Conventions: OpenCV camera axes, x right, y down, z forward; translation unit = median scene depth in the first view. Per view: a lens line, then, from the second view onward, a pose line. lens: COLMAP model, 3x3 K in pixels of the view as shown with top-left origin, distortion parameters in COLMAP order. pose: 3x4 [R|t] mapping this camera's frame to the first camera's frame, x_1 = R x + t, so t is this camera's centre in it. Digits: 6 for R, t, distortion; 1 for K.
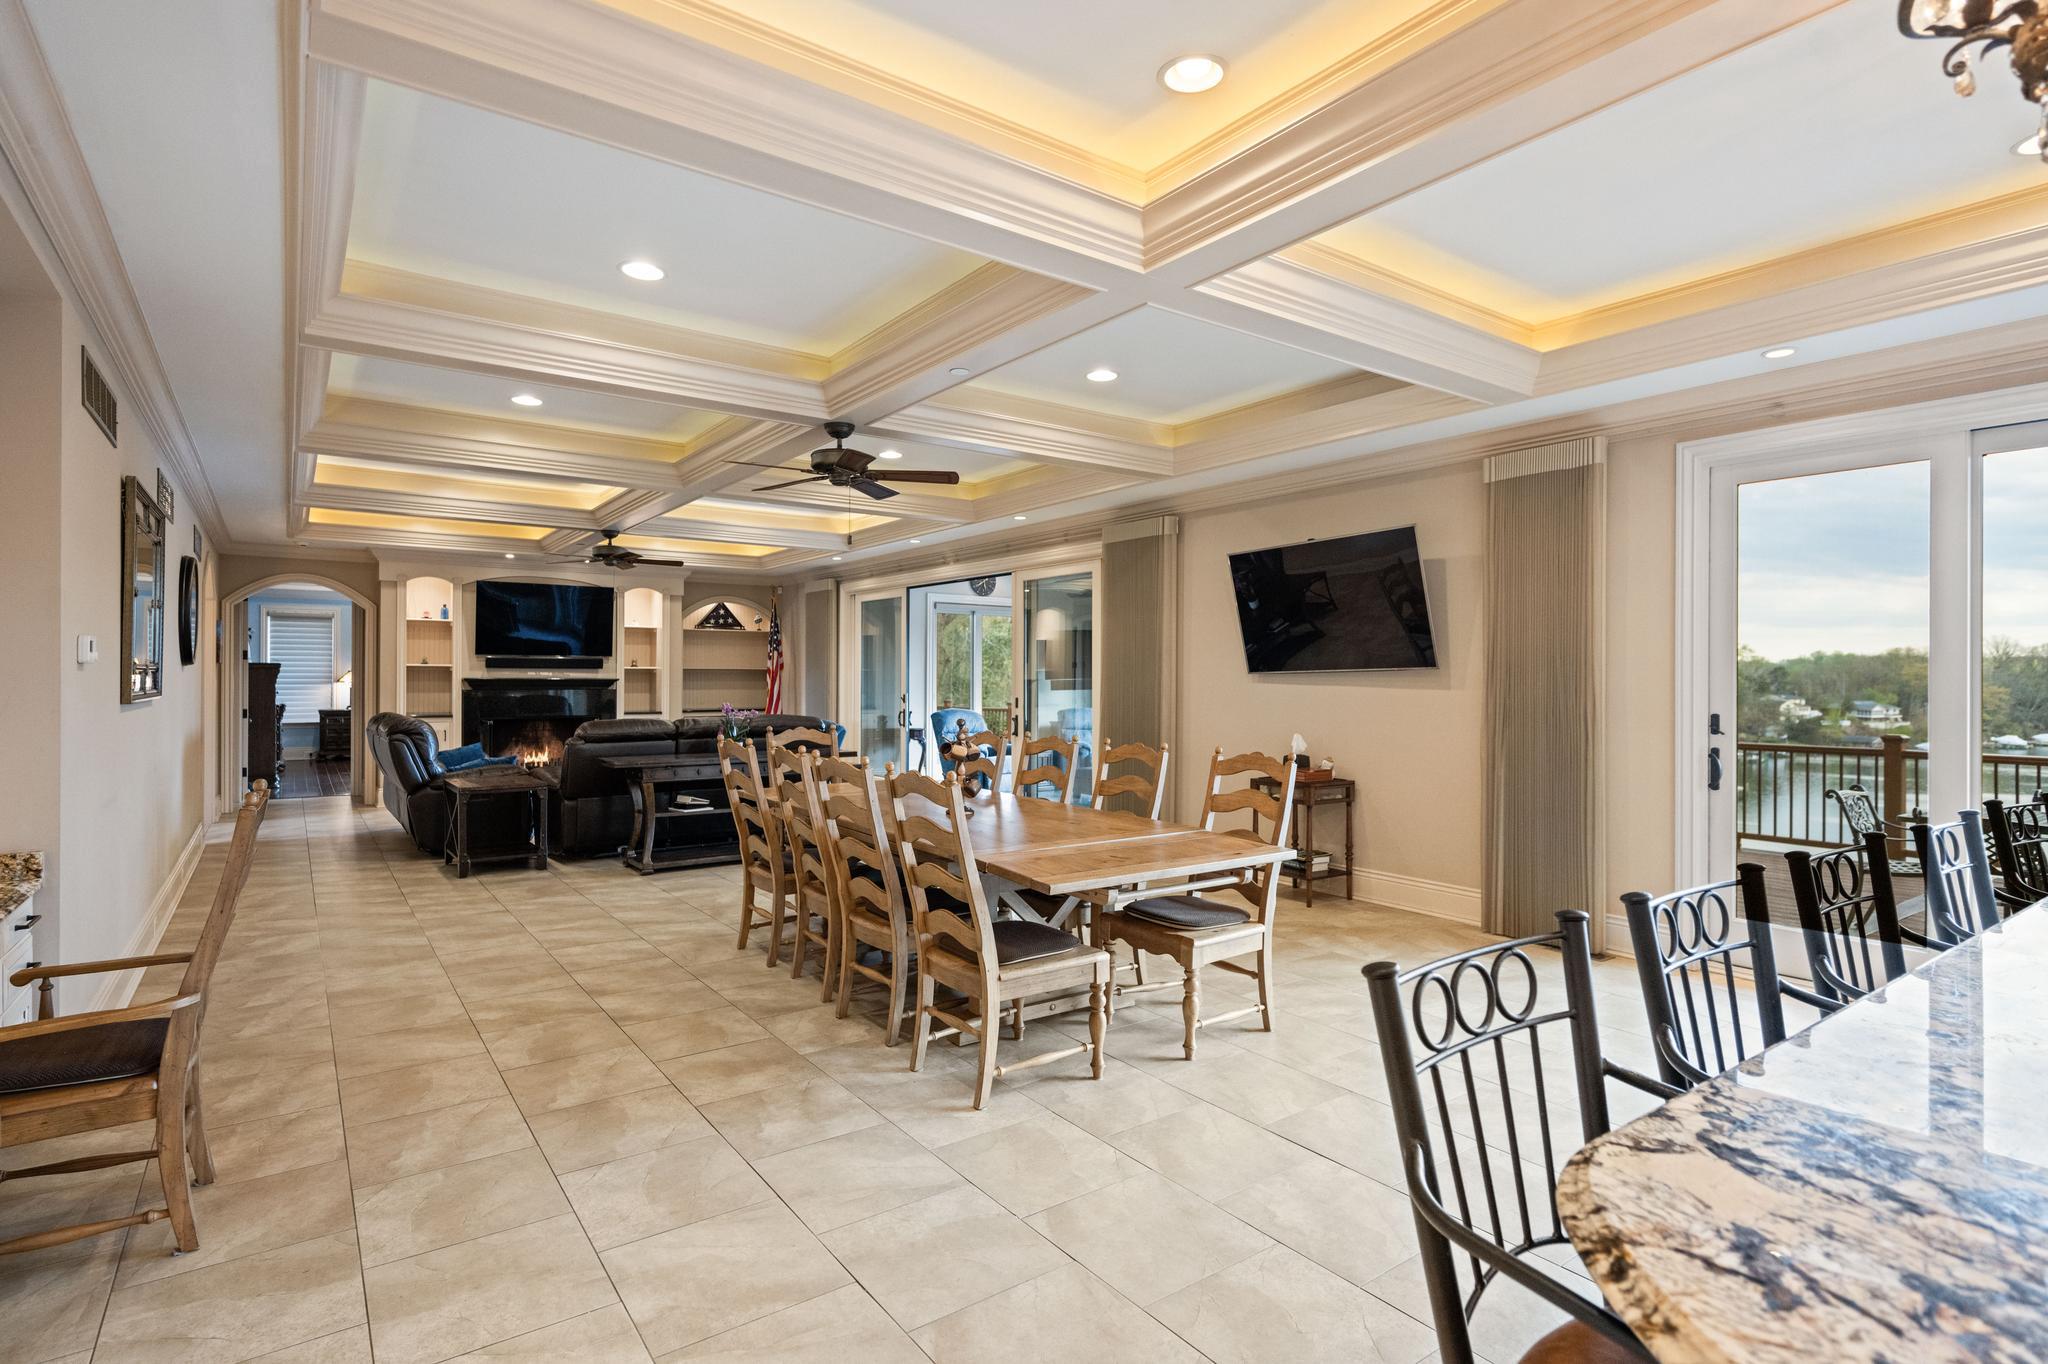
lens RADIAL K [[1020.0, 0, 1029.3], [0, 1020.0, 676.7], [0, 0, 1]] dist [0.001312, 0.000686]
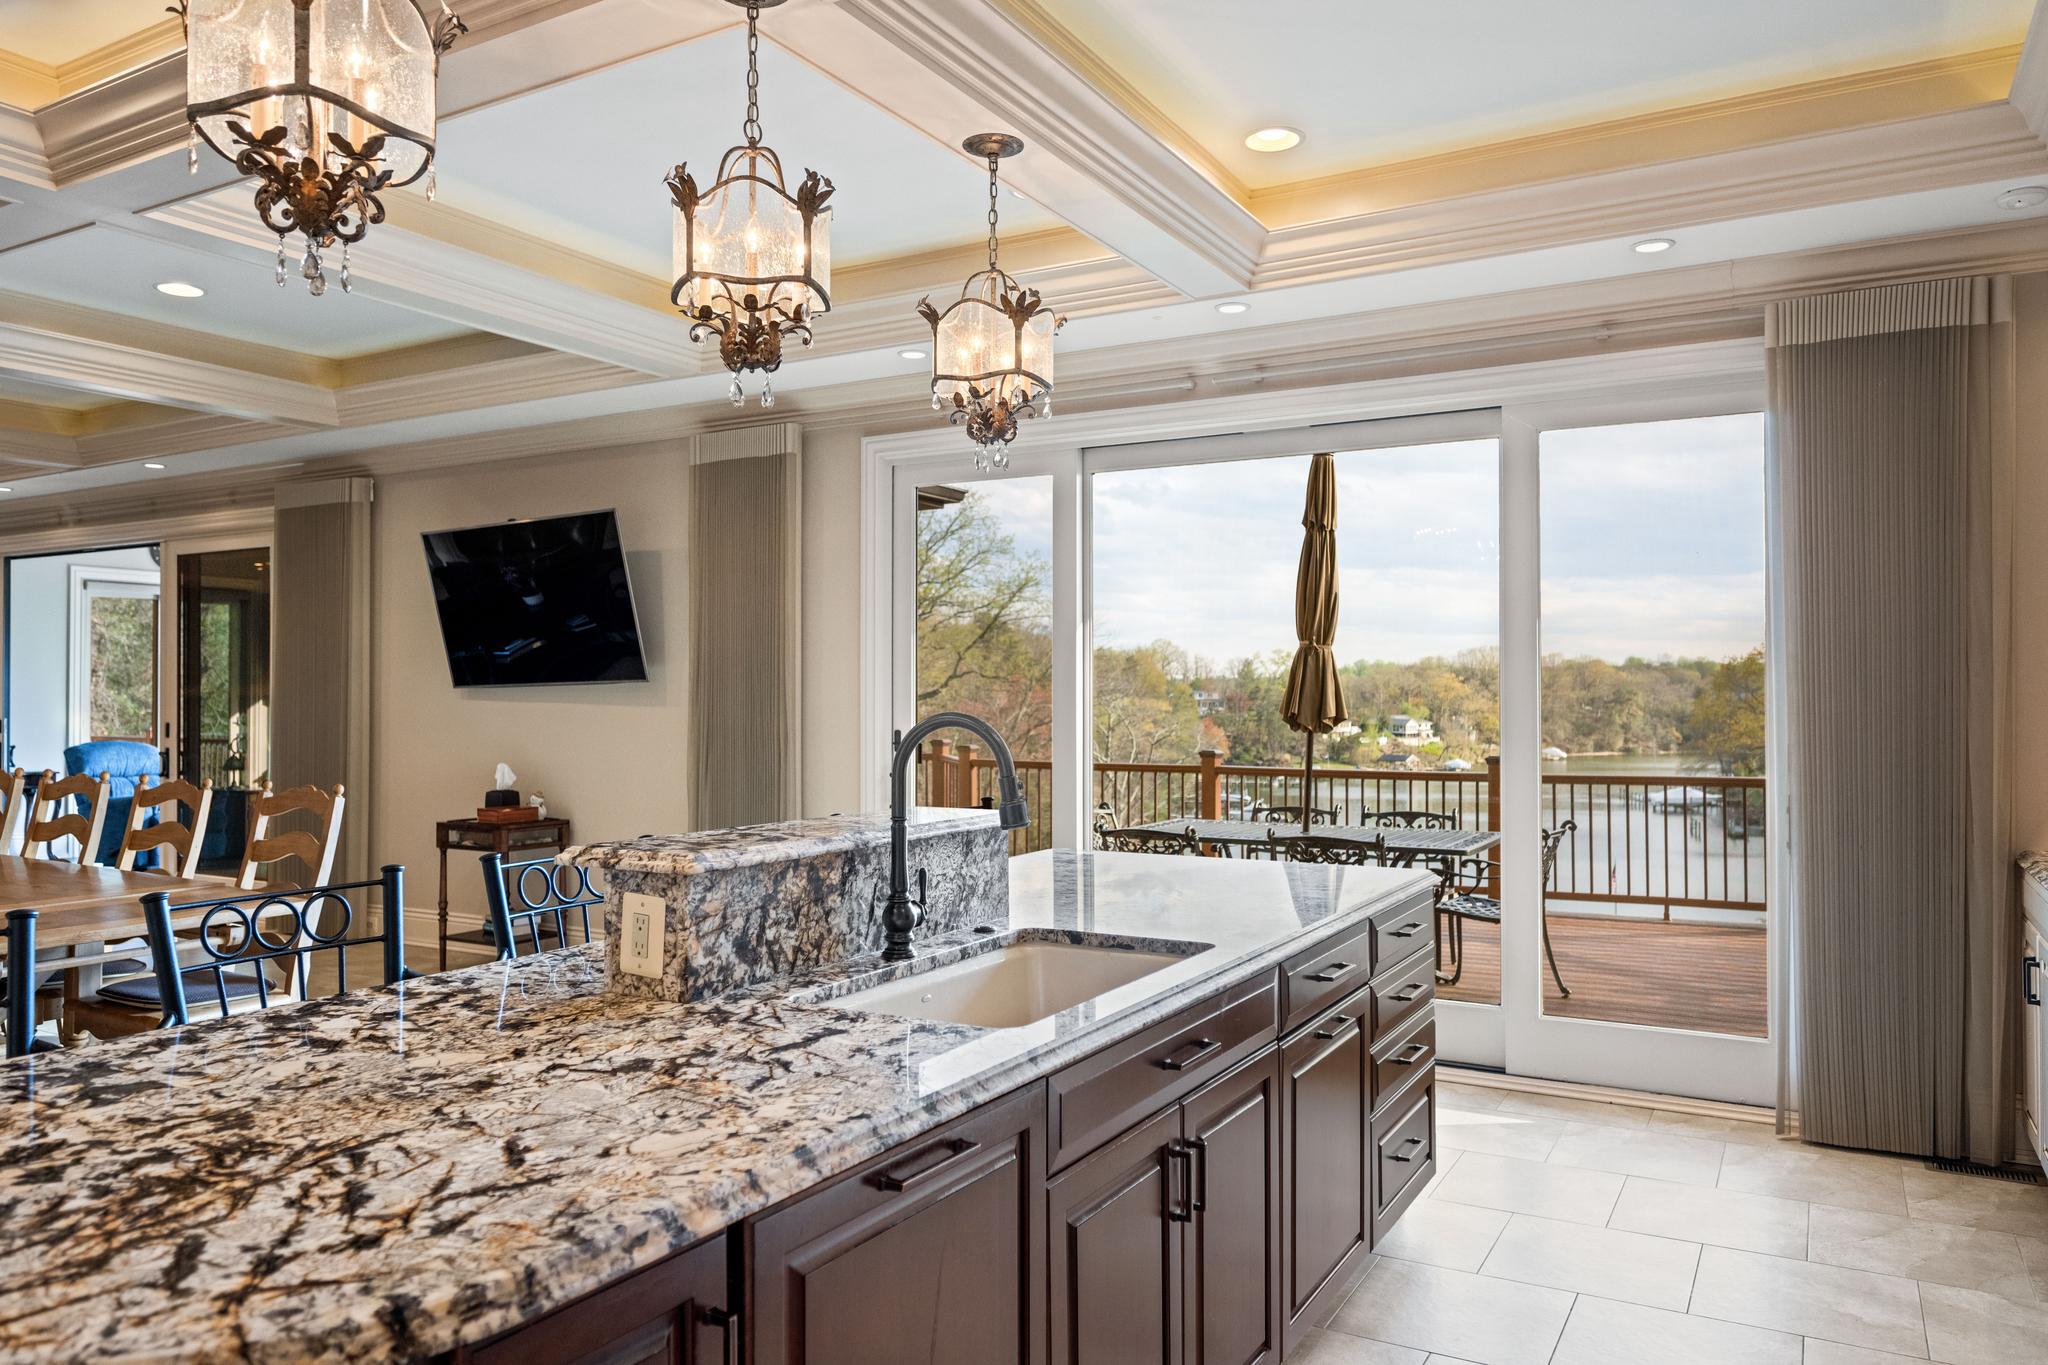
lens RADIAL K [[1411.5, 0, 1024.0], [0, 1411.5, 682.5], [0, 0, 1]] dist [-0.003211, 0.001262]
pose [[0.912355, -0.001110, 0.409398, 0.208686], [0.003524, 0.999981, -0.005140, -0.000171], [-0.409384, 0.006132, 0.912342, -0.190155]]
